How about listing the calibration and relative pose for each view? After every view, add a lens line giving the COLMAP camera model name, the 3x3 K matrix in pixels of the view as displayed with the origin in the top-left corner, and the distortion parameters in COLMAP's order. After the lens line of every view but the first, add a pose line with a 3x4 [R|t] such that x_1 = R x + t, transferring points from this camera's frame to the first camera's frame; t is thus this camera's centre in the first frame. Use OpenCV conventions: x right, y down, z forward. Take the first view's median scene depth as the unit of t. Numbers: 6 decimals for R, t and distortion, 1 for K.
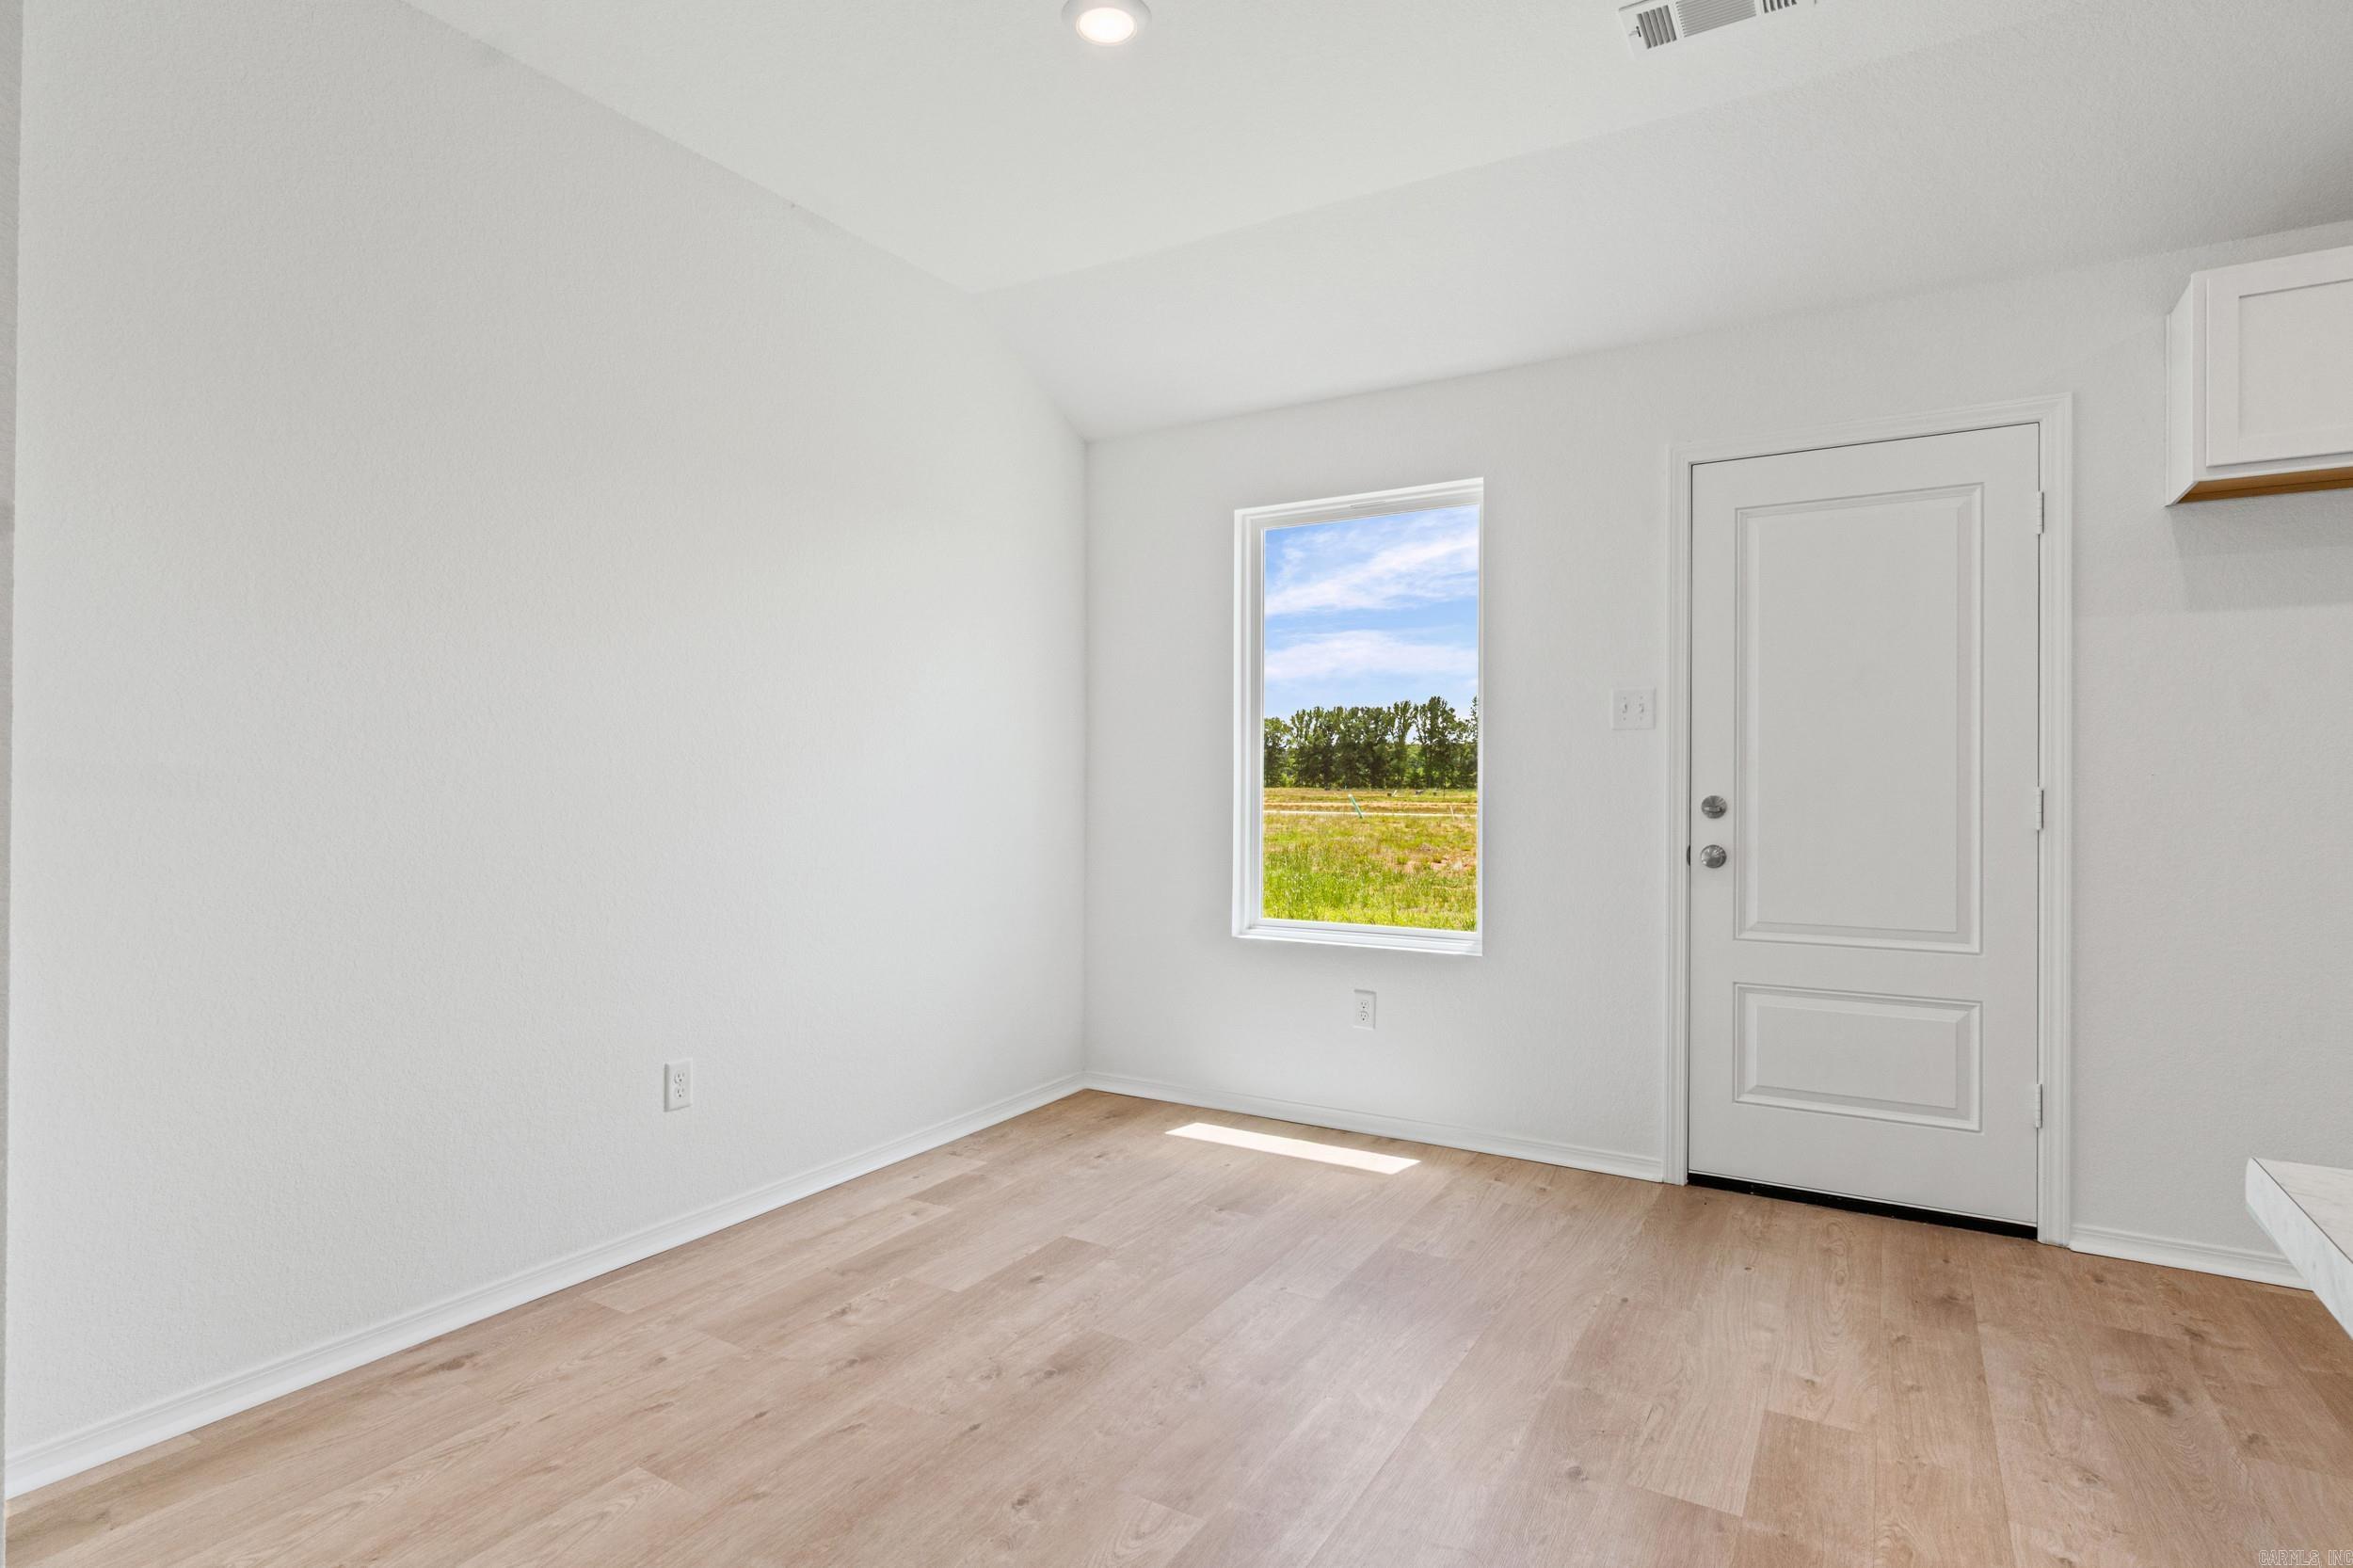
lens RADIAL K [[1206.8, 0, 1148.6], [0, 1206.8, 778.7], [0, 0, 1]] dist [-0.008427, 0.001114]
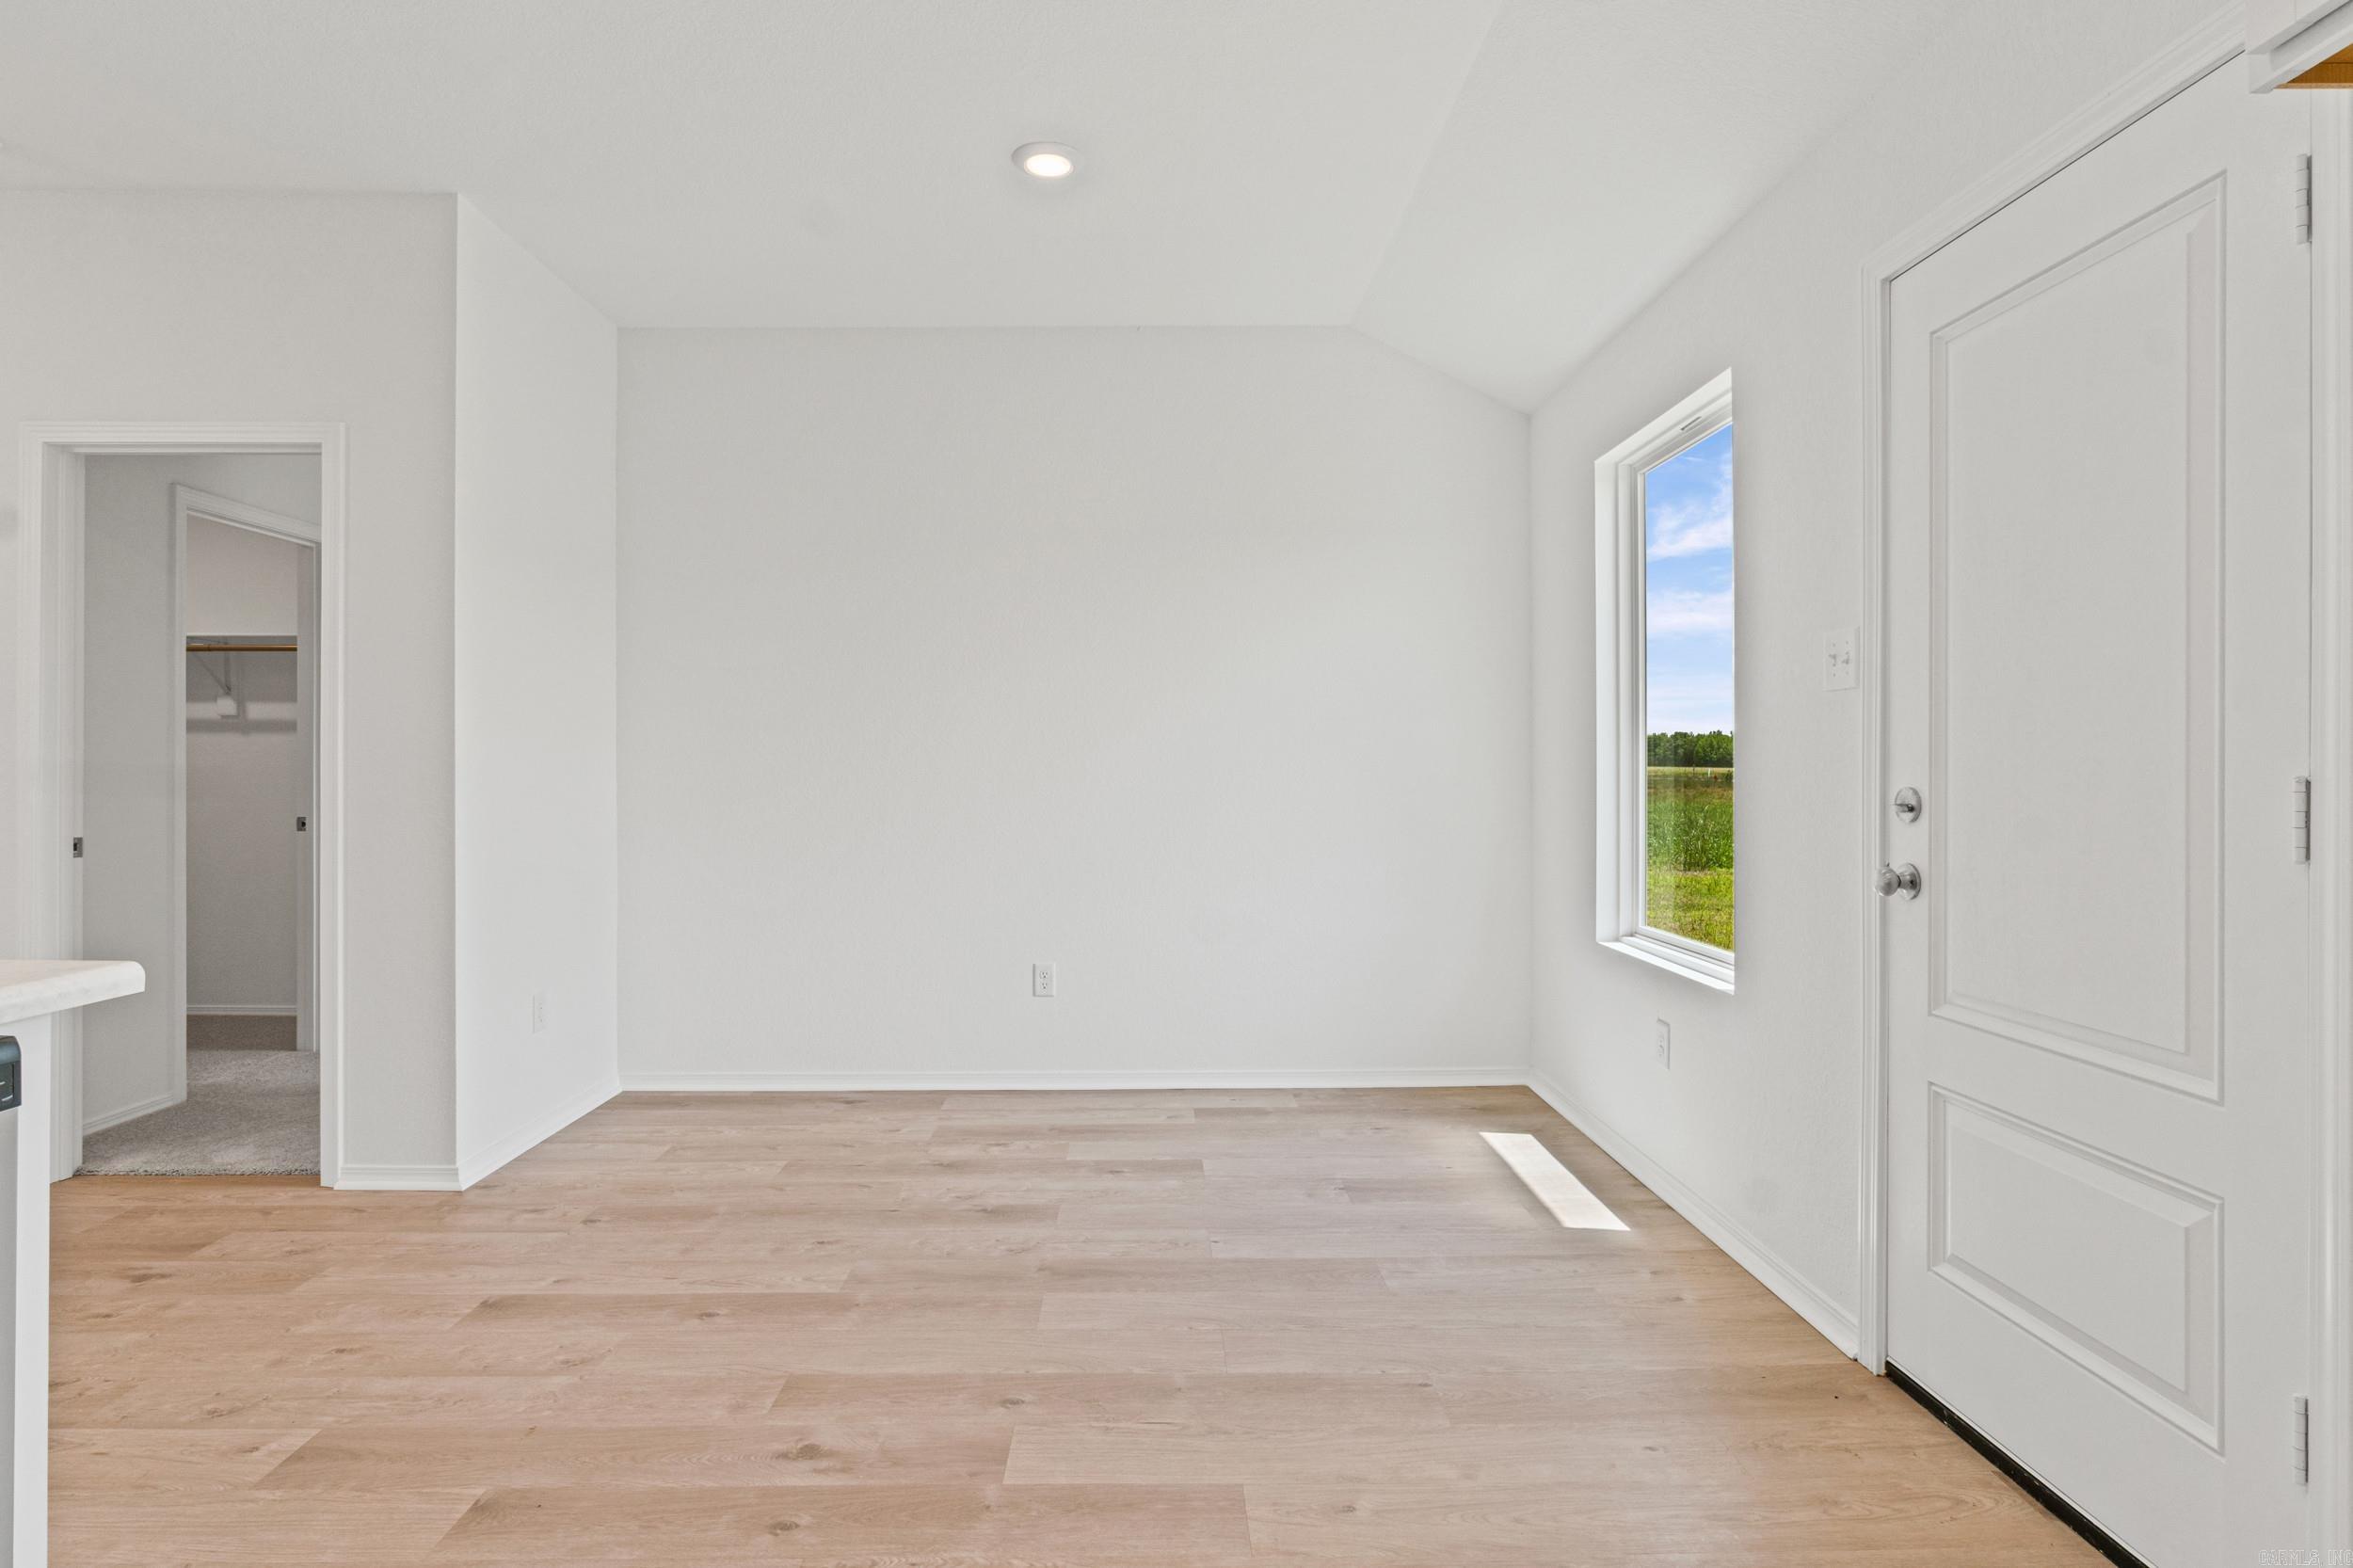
lens RADIAL K [[1188.1, 0, 1142.0], [0, 1188.1, 774.6], [0, 0, 1]] dist [-0.005103, 0.001337]
pose [[0.529152, 0.002193, -0.848524, 0.852980], [0.005134, 0.999970, 0.005786, 0.001479], [0.848512, -0.007418, 0.529125, 0.342121]]
